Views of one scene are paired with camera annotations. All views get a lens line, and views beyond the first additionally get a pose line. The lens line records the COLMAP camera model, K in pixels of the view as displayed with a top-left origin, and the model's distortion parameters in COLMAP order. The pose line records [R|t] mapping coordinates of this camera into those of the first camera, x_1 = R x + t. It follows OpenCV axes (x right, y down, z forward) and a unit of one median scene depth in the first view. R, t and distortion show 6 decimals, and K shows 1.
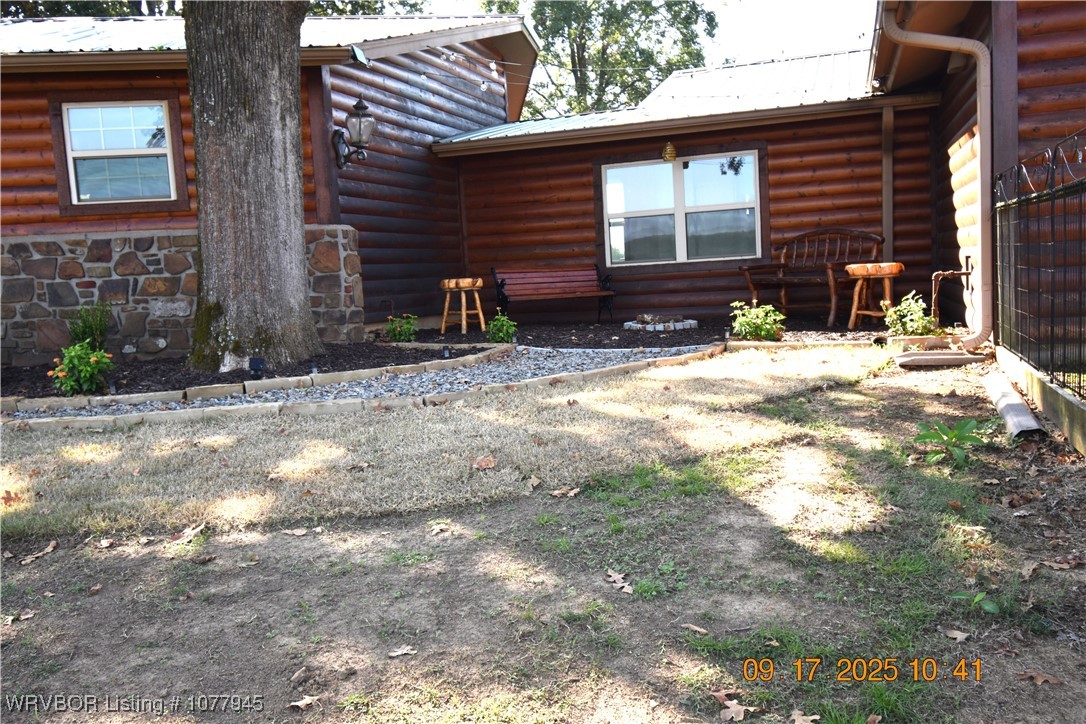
lens RADIAL K [[912.6, 0, 543.0], [0, 912.6, 362.0], [0, 0, 1]] dist [0.008027, -0.025846]
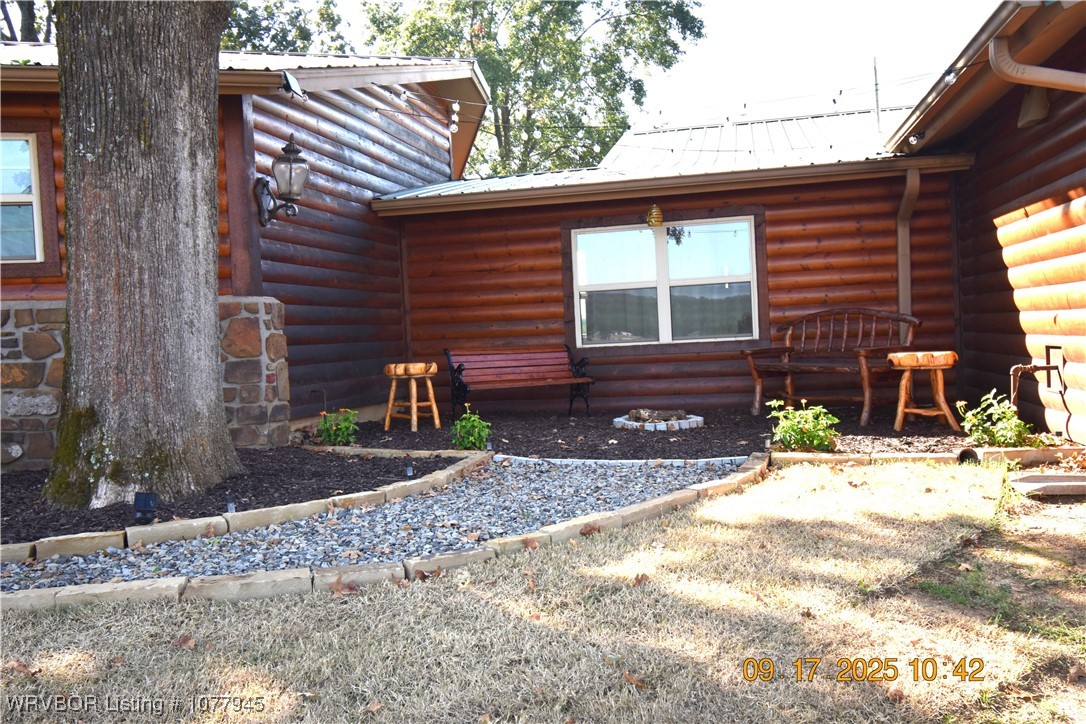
lens RADIAL K [[912.6, 0, 543.0], [0, 912.6, 362.0], [0, 0, 1]] dist [0.008027, -0.025846]
pose [[0.994693, 0.005404, 0.102745, -0.062438], [0.001963, 0.997441, -0.071471, -0.037790], [-0.102868, 0.071294, 0.992137, 0.200587]]
